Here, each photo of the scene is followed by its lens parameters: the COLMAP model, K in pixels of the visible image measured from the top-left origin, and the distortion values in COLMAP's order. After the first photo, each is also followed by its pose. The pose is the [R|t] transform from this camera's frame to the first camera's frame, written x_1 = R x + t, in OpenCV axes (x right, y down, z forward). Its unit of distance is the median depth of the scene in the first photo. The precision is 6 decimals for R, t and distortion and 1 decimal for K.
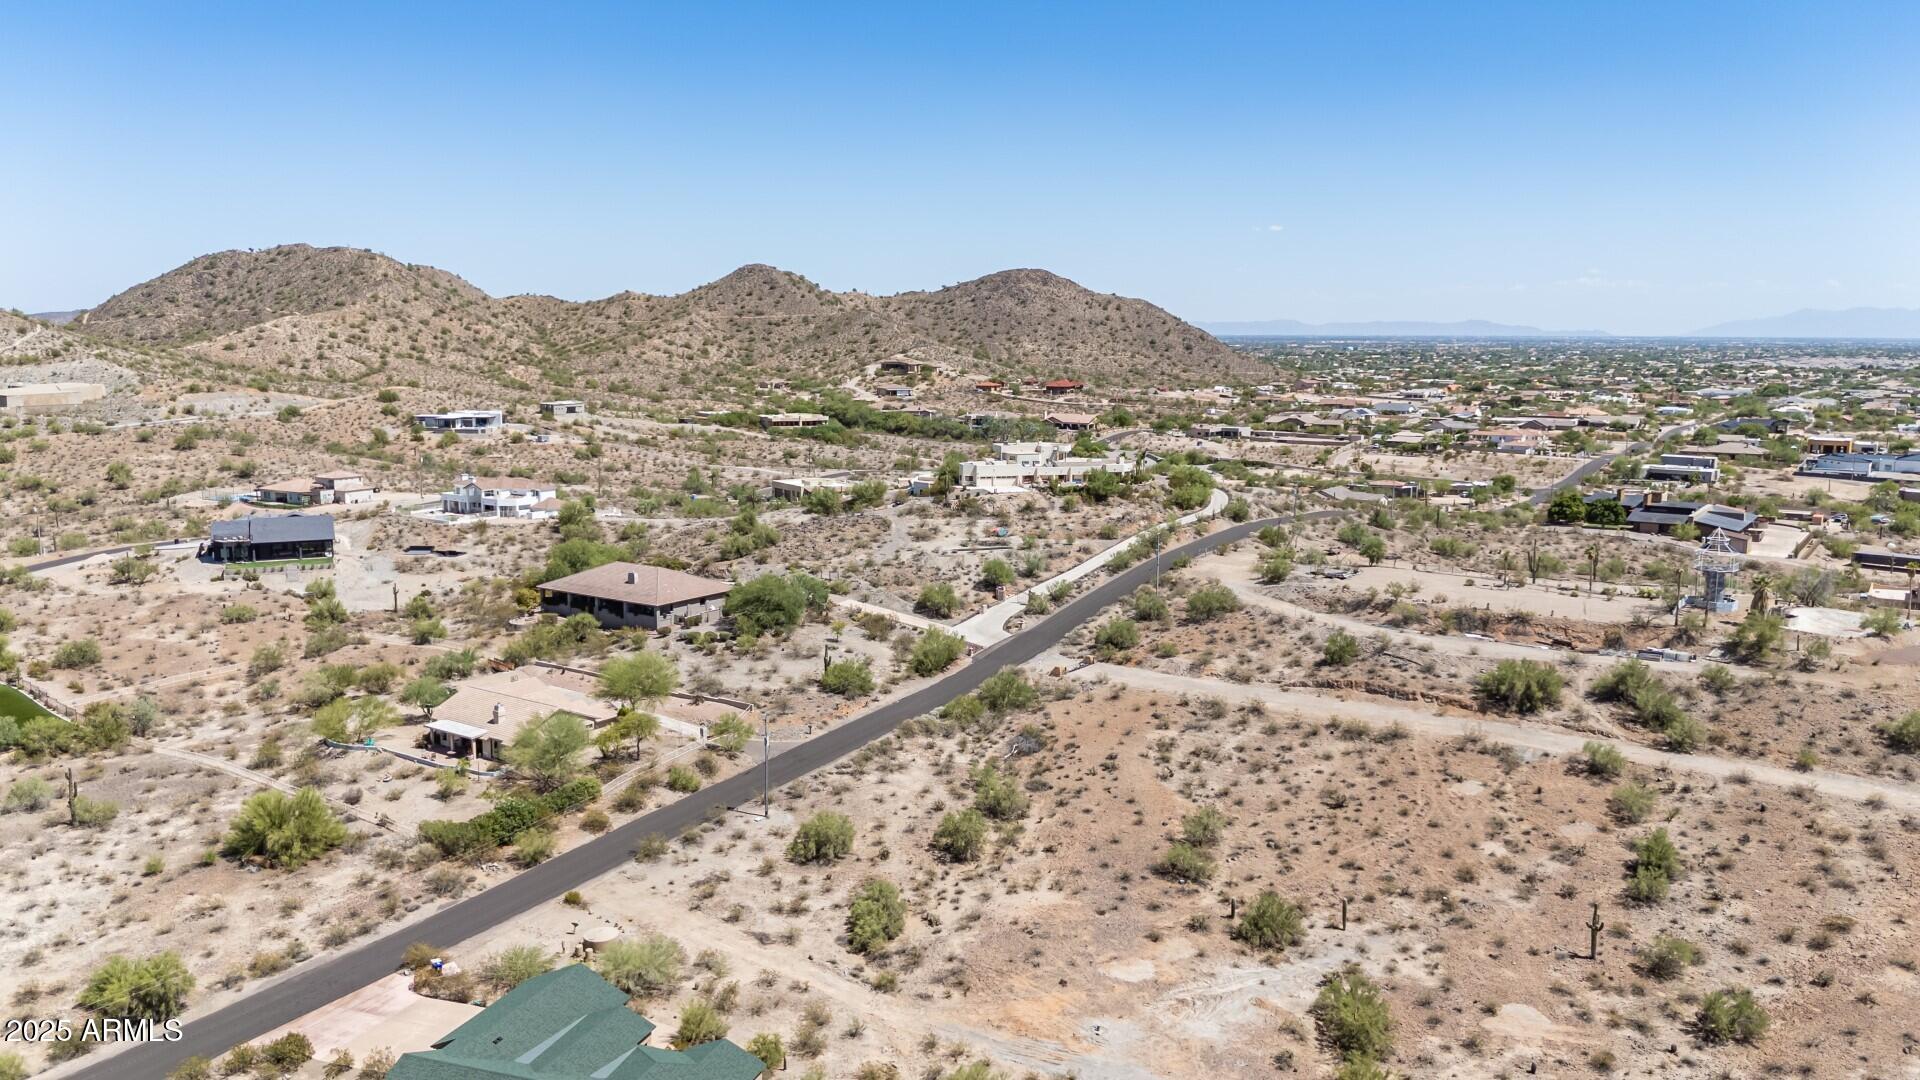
lens RADIAL K [[1454.3, 0, 960.0], [0, 1454.3, 540.0], [0, 0, 1]] dist [0.122497, -0.215967]
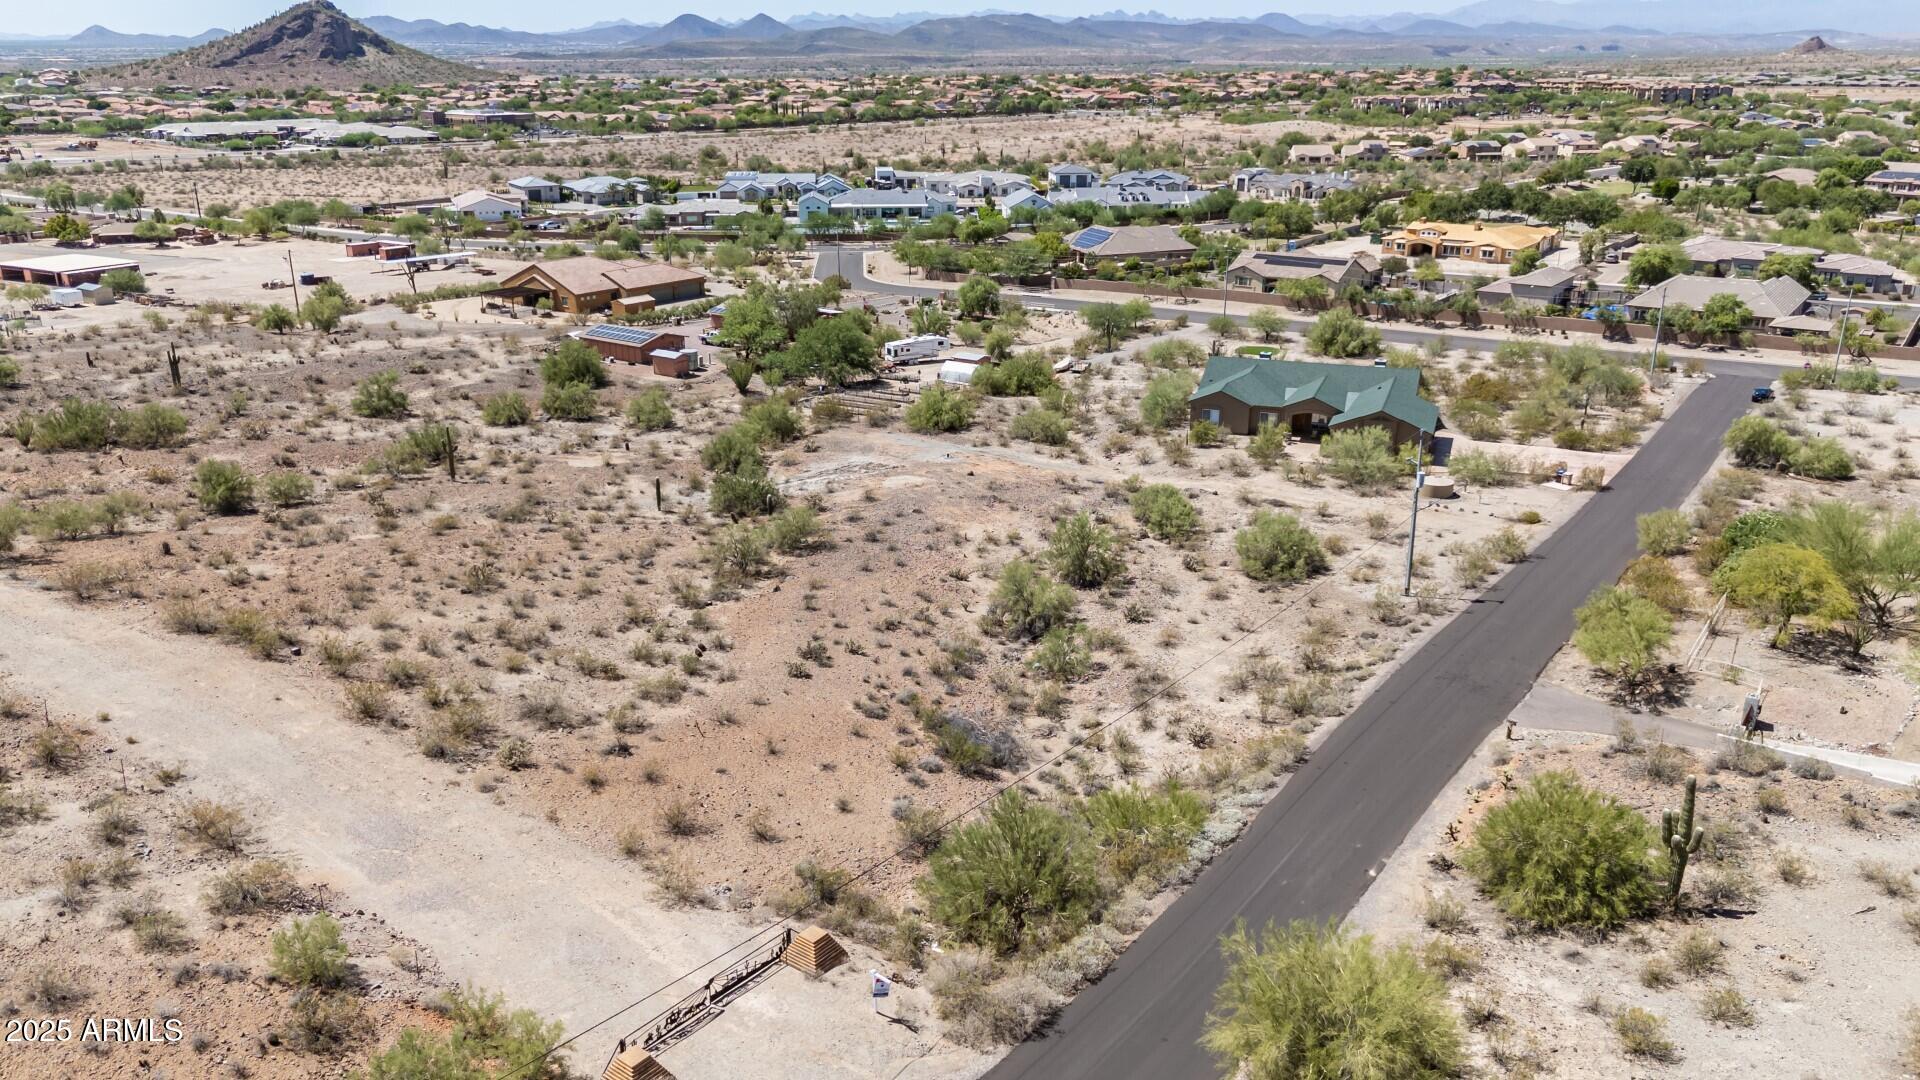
lens RADIAL K [[1428.5, 0, 960.0], [0, 1428.5, 540.0], [0, 0, 1]] dist [0.070989, -0.068788]
pose [[-0.999950, -0.003149, 0.009476, 0.040094], [0.001605, 0.885966, 0.463747, -0.088840], [-0.009855, 0.463739, -0.885917, 1.173398]]
